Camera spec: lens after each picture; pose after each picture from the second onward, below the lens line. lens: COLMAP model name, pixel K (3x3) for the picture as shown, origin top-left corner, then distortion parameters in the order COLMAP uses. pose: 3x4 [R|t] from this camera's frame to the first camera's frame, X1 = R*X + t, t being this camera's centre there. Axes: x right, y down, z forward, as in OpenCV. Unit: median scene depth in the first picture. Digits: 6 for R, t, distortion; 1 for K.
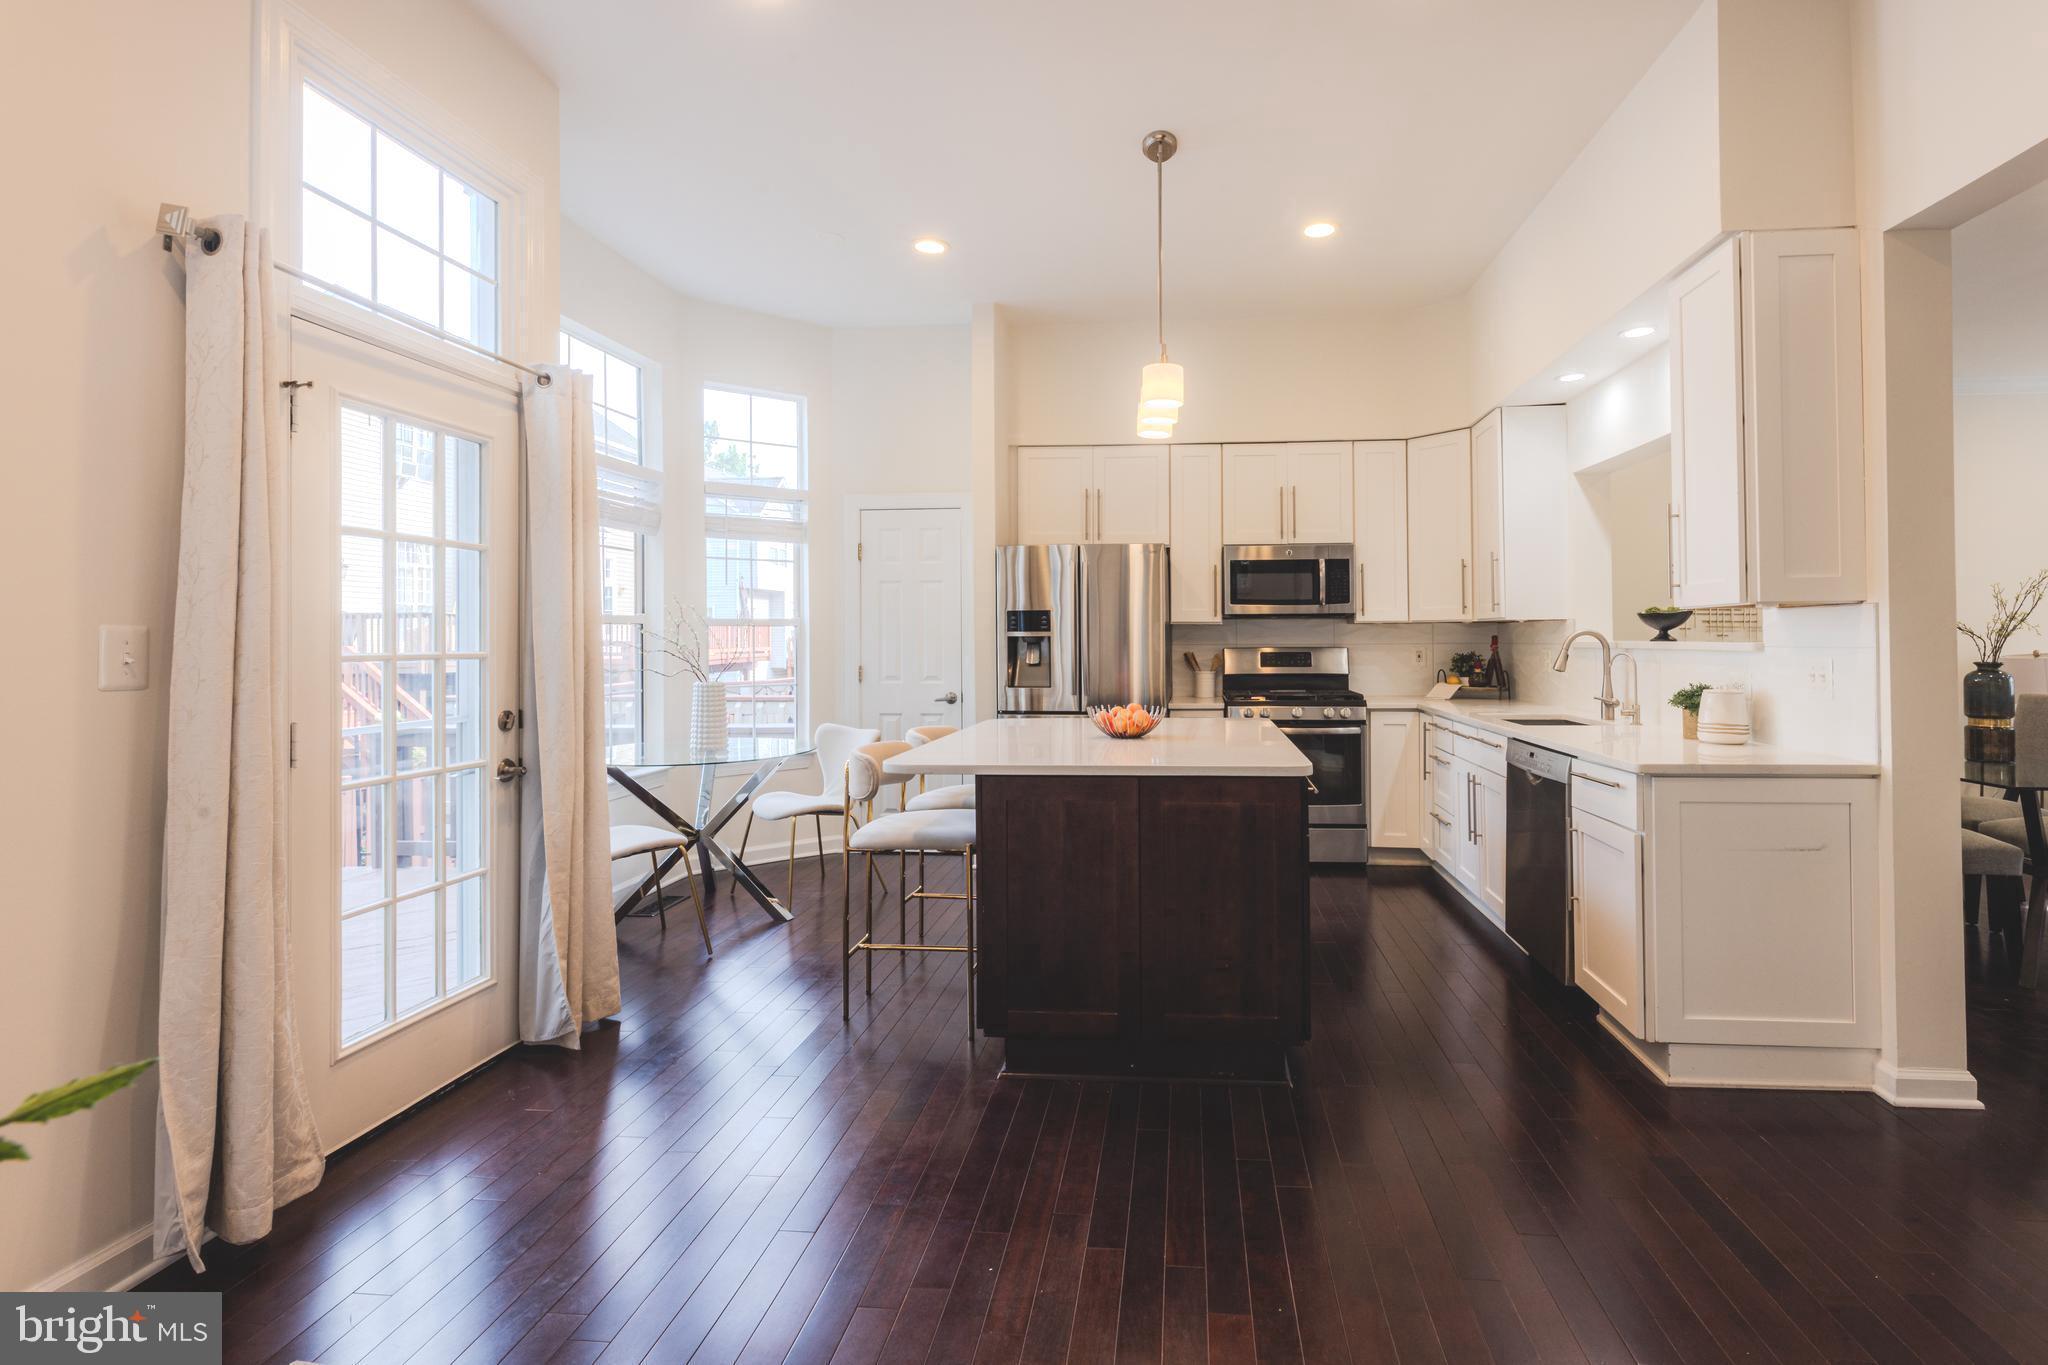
lens RADIAL K [[958.7, 0, 1112.7], [0, 958.7, 632.2], [0, 0, 1]] dist [0.000380, -0.000420]
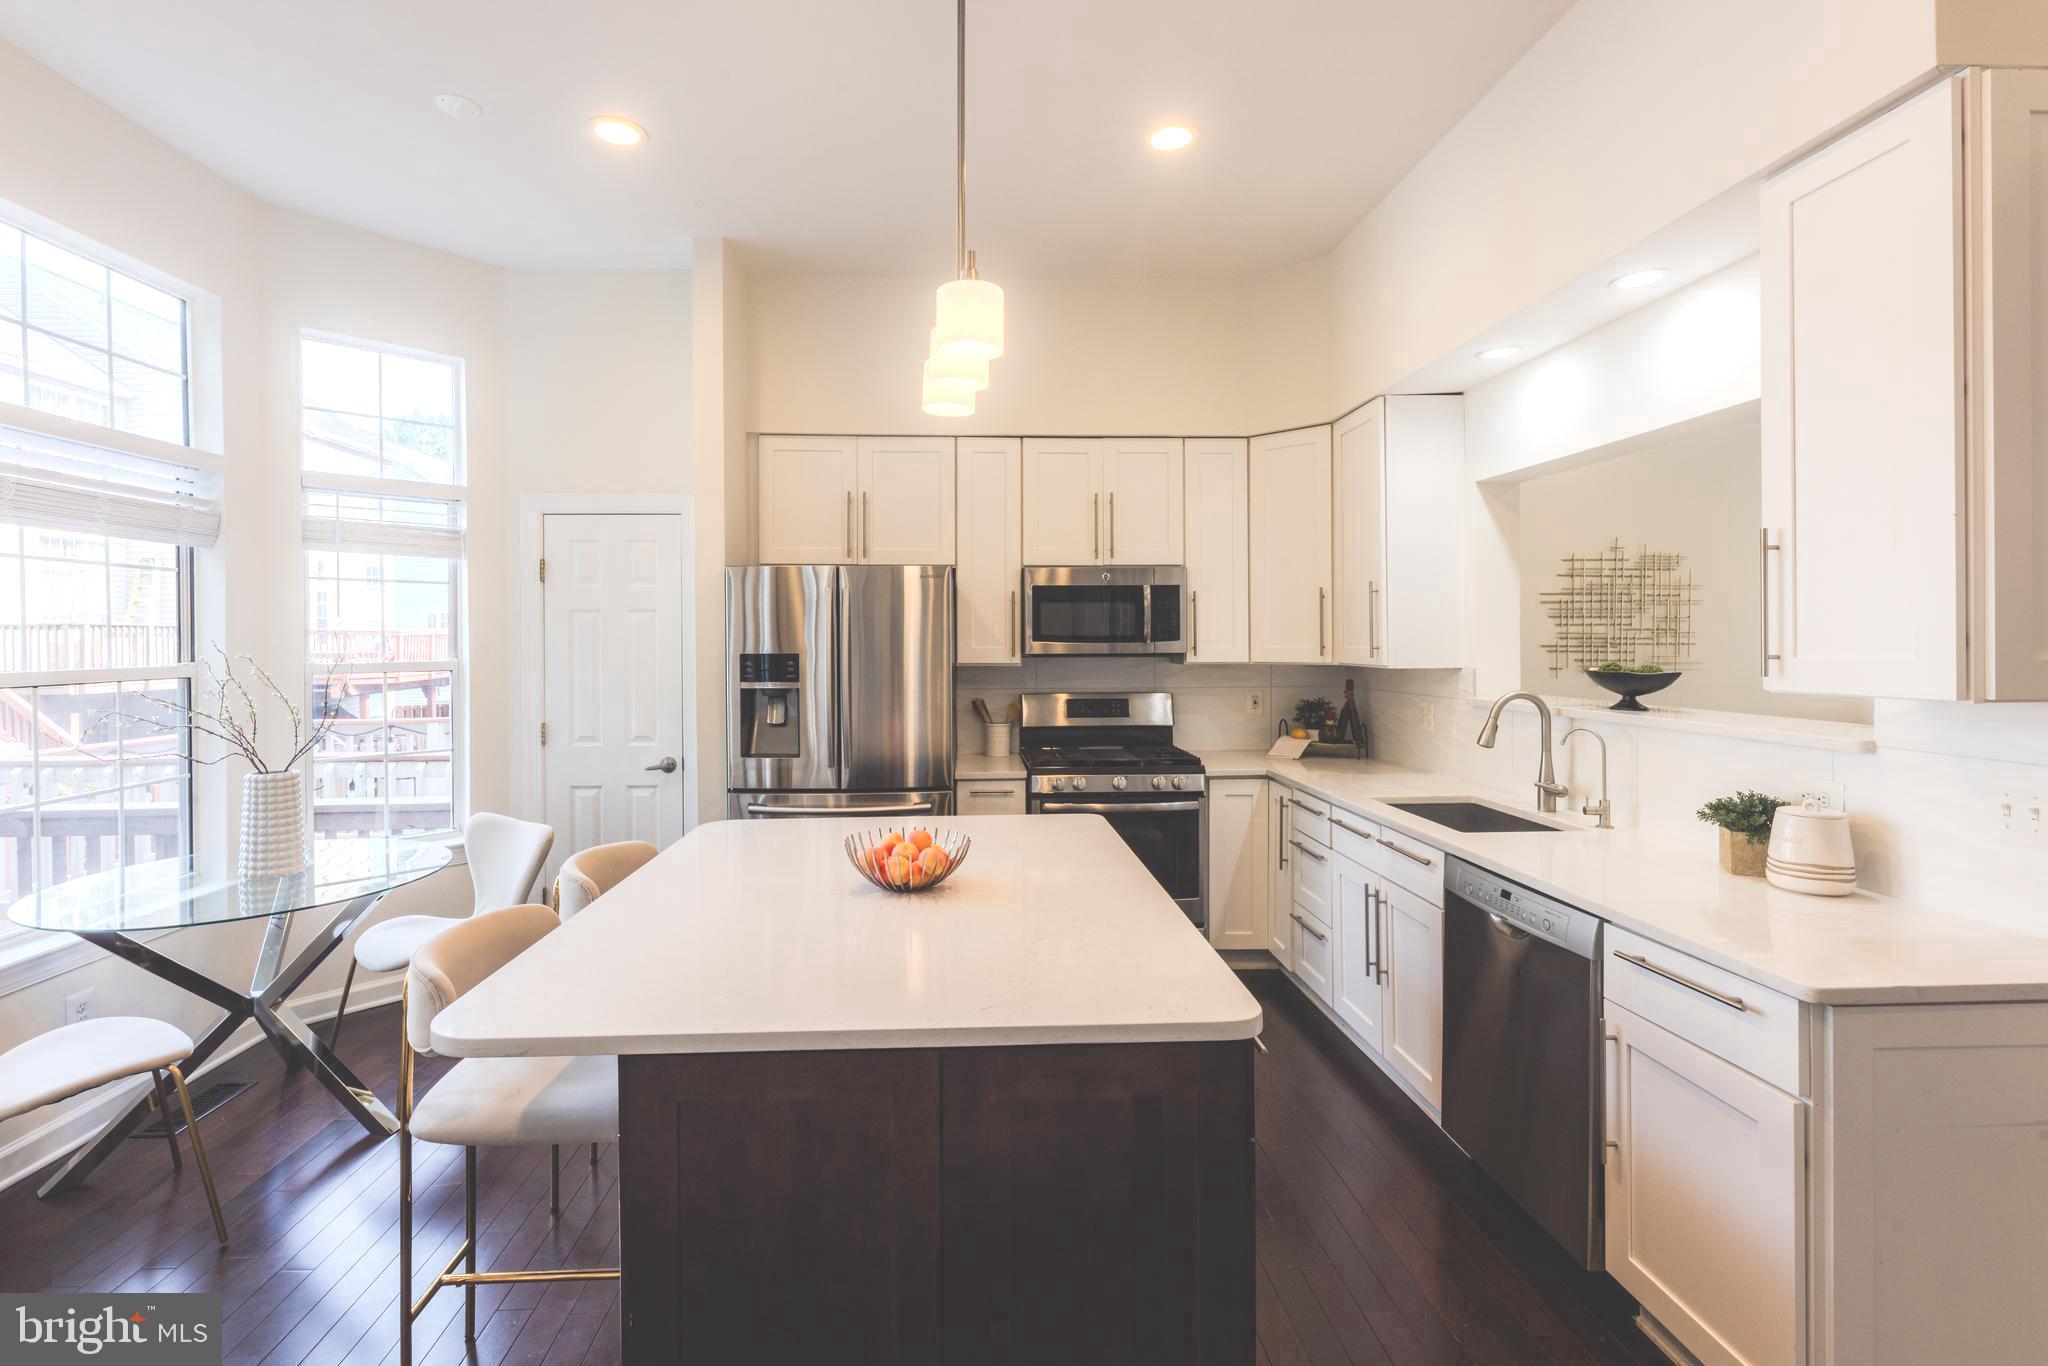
lens RADIAL K [[923.6, 0, 982.0], [0, 923.6, 645.2], [0, 0, 1]] dist [0.002345, -0.000345]
pose [[0.993963, -0.000366, 0.109720, -0.002344], [-0.001039, 0.999918, 0.012748, -0.042097], [-0.109715, -0.012785, 0.993881, 0.292312]]
